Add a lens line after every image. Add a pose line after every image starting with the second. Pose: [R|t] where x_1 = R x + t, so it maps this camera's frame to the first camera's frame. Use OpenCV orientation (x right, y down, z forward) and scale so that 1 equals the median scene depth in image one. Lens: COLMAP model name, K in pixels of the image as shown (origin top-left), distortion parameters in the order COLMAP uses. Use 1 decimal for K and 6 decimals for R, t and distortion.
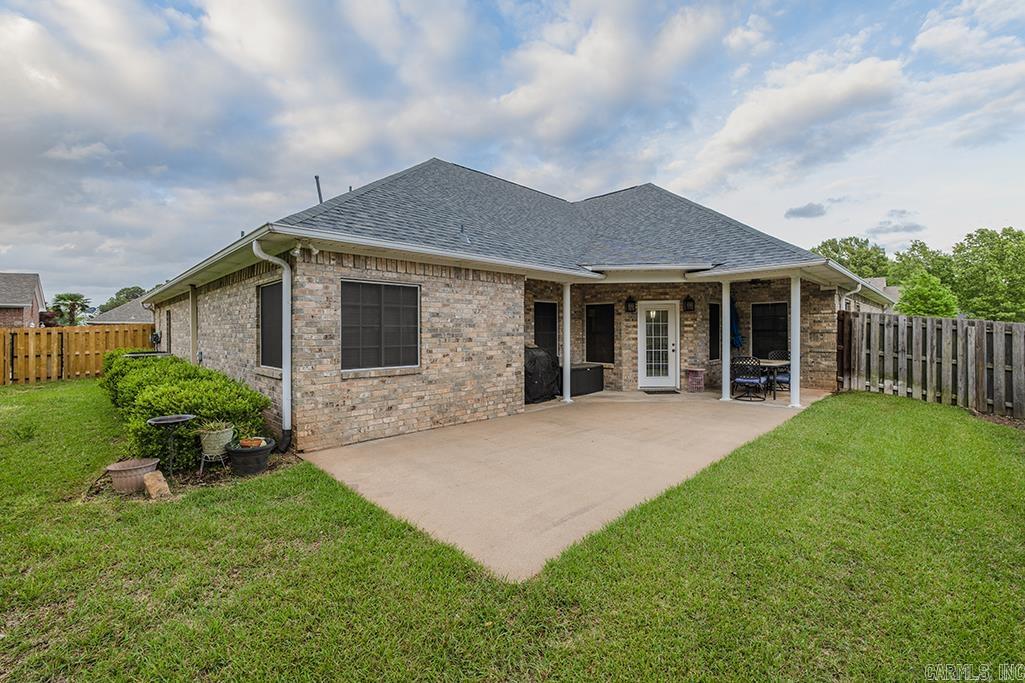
lens RADIAL K [[444.1, 0, 512.5], [0, 444.1, 341.5], [0, 0, 1]] dist [-0.000270, 0.000093]
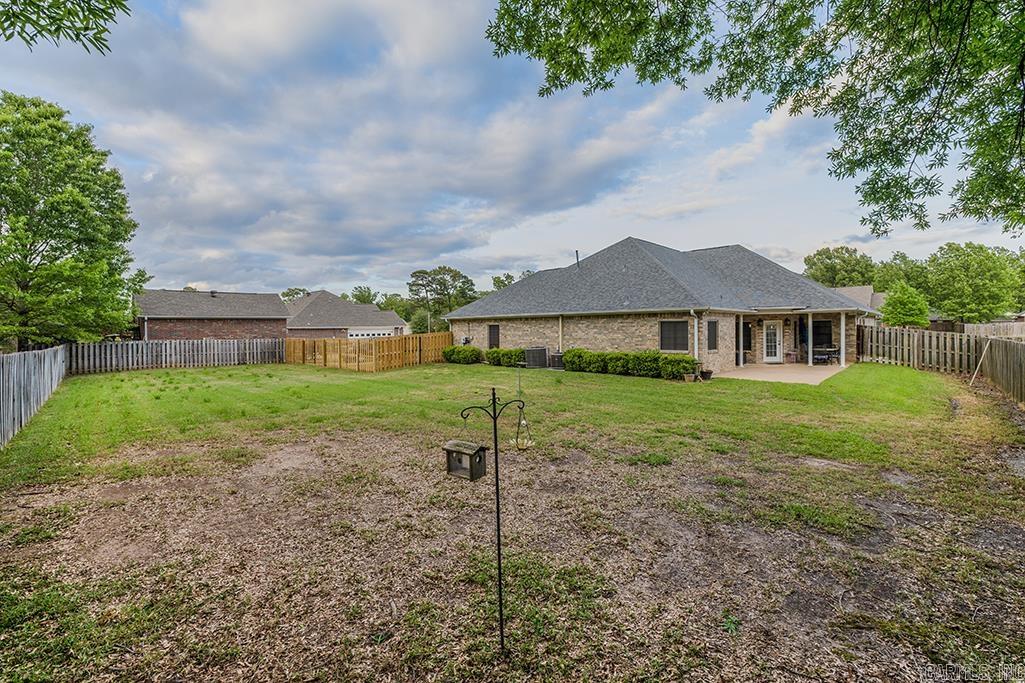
lens RADIAL K [[453.5, 0, 512.5], [0, 453.5, 341.5], [0, 0, 1]] dist [-0.000021, -0.000018]
pose [[0.999501, -0.007764, 0.030622, -0.961948], [0.007688, 0.999967, 0.002593, -0.007931], [-0.030641, -0.002356, 0.999528, -1.096289]]
